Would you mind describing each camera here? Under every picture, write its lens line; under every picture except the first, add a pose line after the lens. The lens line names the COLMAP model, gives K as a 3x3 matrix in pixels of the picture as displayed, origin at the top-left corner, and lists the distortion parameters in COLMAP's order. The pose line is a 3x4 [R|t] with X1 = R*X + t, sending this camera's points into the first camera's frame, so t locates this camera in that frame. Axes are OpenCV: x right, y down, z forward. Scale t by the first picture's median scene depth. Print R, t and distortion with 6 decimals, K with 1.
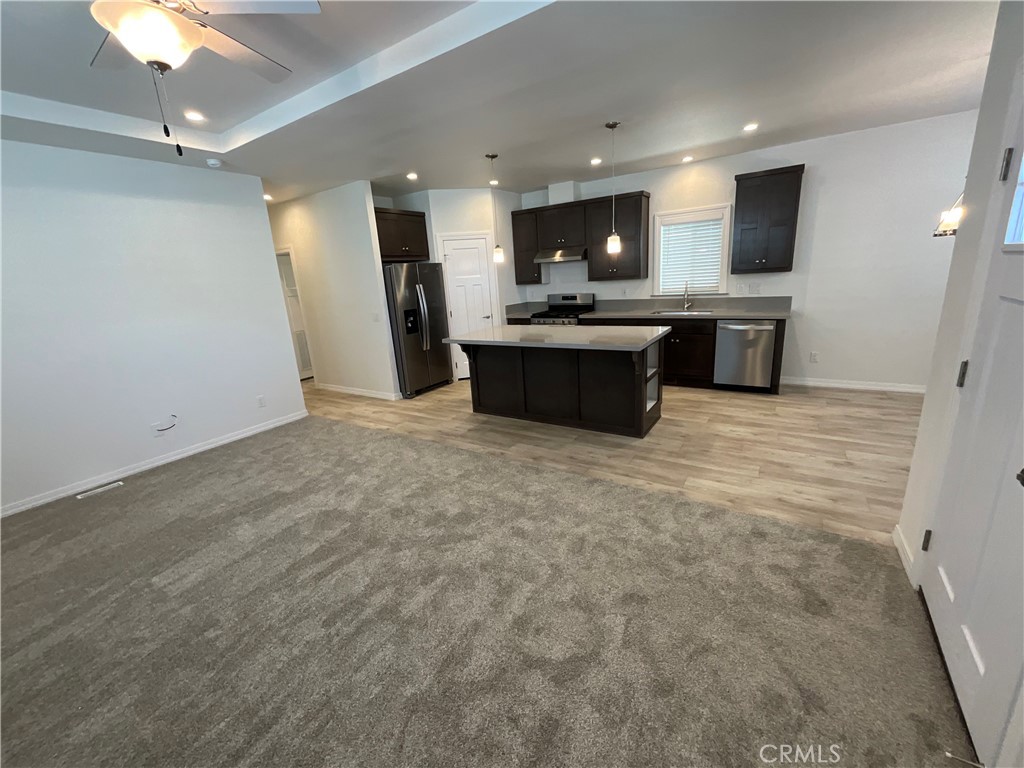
lens RADIAL K [[416.5, 0, 513.1], [0, 416.5, 385.6], [0, 0, 1]] dist [-0.004074, 0.001775]
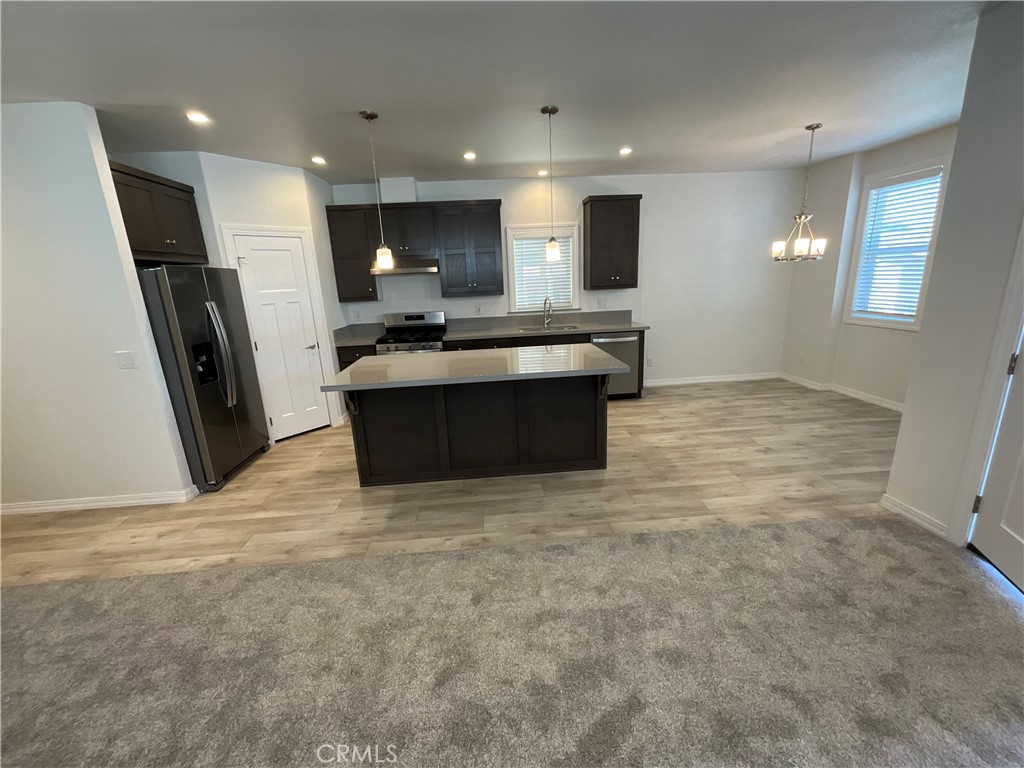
lens RADIAL K [[416.5, 0, 513.1], [0, 416.5, 384.9], [0, 0, 1]] dist [-0.004074, 0.001775]
pose [[0.798694, -0.122103, 0.589219, -0.325235], [0.150771, 0.988569, 0.000488, -0.074642], [-0.582543, 0.088447, 0.807973, 0.347352]]
